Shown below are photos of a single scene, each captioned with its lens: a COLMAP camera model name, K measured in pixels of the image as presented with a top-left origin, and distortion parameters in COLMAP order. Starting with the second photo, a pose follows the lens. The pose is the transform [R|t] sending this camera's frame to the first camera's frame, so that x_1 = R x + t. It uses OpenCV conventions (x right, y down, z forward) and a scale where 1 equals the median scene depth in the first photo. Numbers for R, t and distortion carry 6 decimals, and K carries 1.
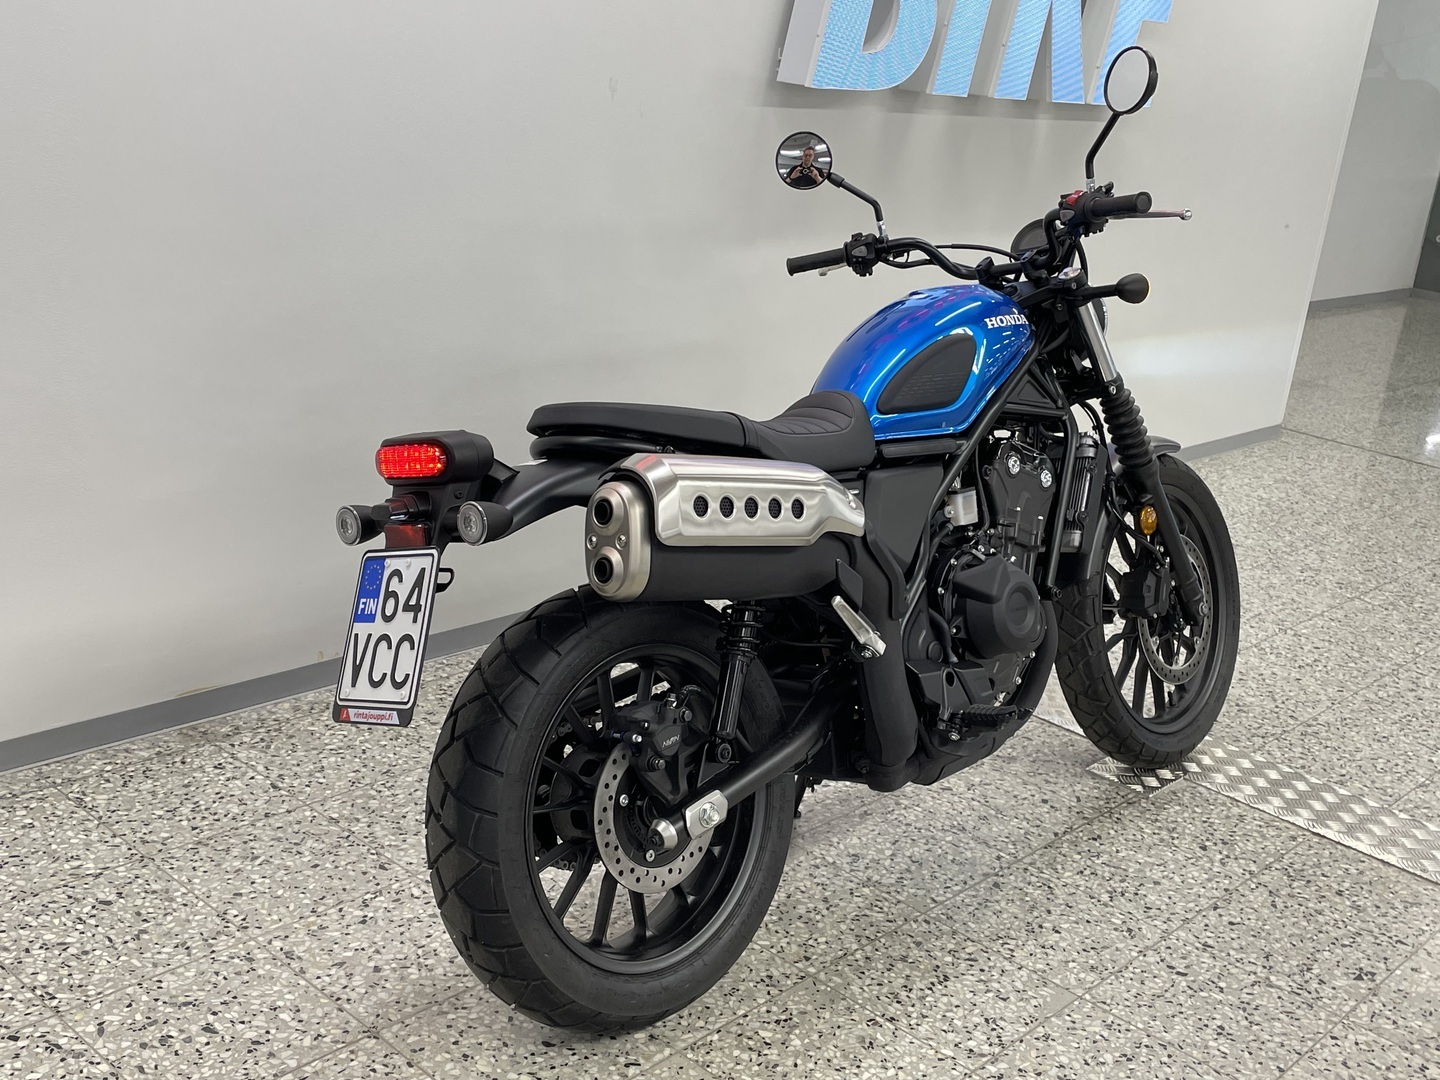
lens RADIAL K [[1626.9, 0, 728.1], [0, 1626.9, 546.2], [0, 0, 1]] dist [0.105341, -0.166497]
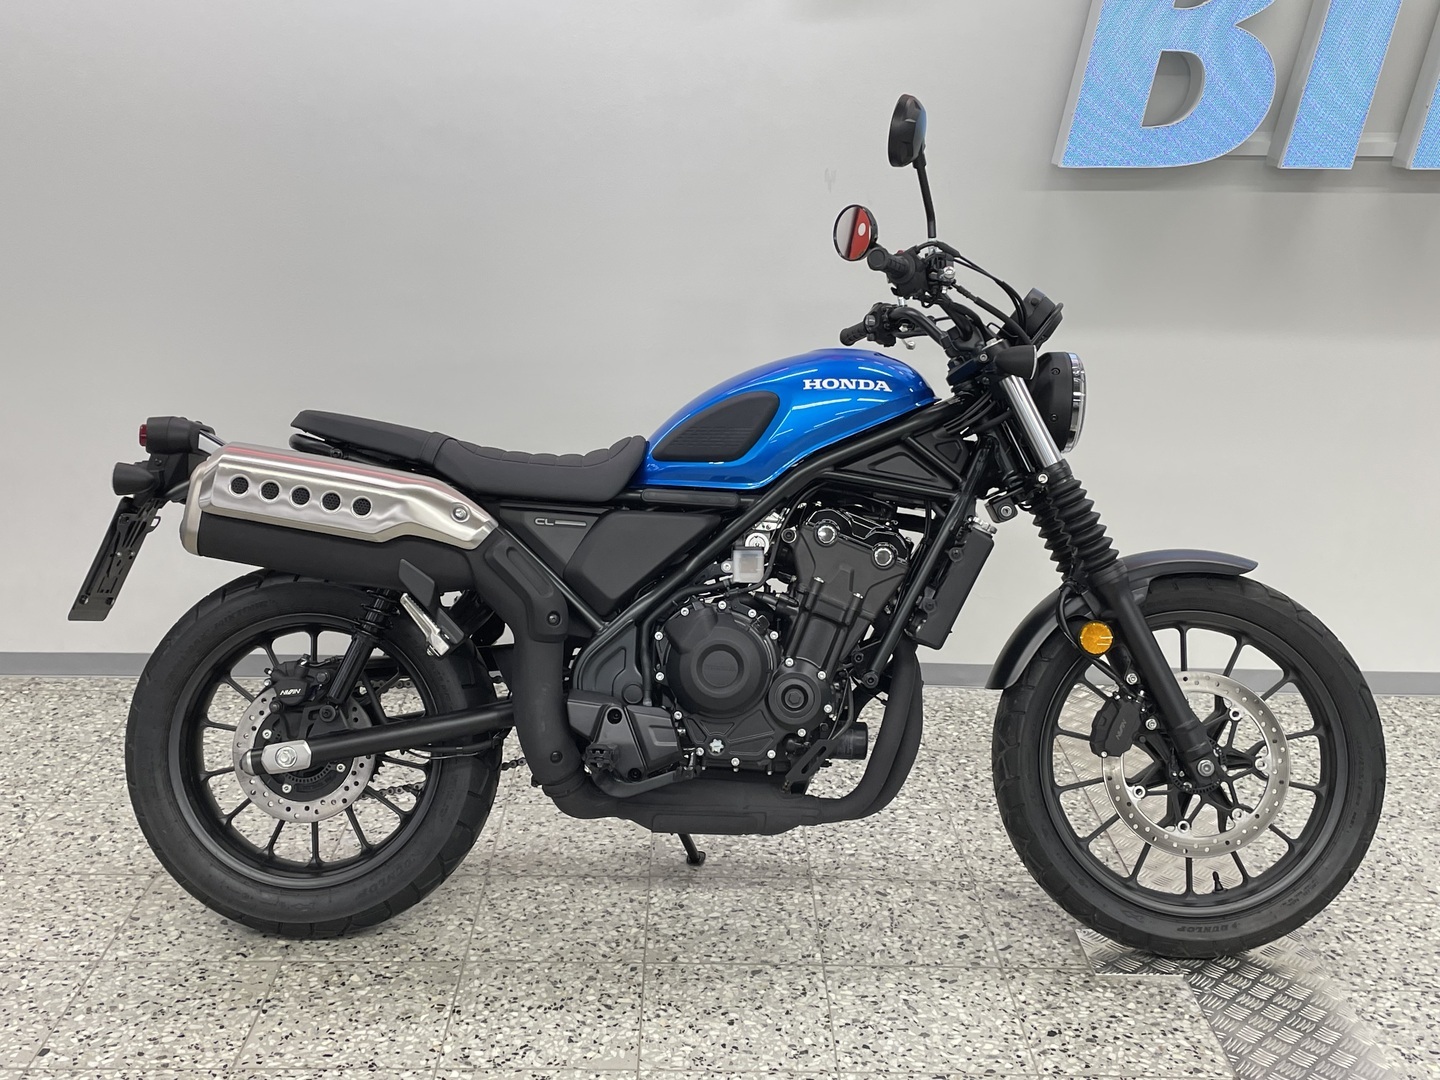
lens RADIAL K [[1626.9, 0, 728.1], [0, 1626.9, 546.2], [0, 0, 1]] dist [0.105341, -0.166497]
pose [[0.683283, 0.110644, -0.721722, 0.833418], [-0.175863, 0.984291, -0.015599, -0.018139], [0.708658, 0.137583, 0.692008, 0.307570]]
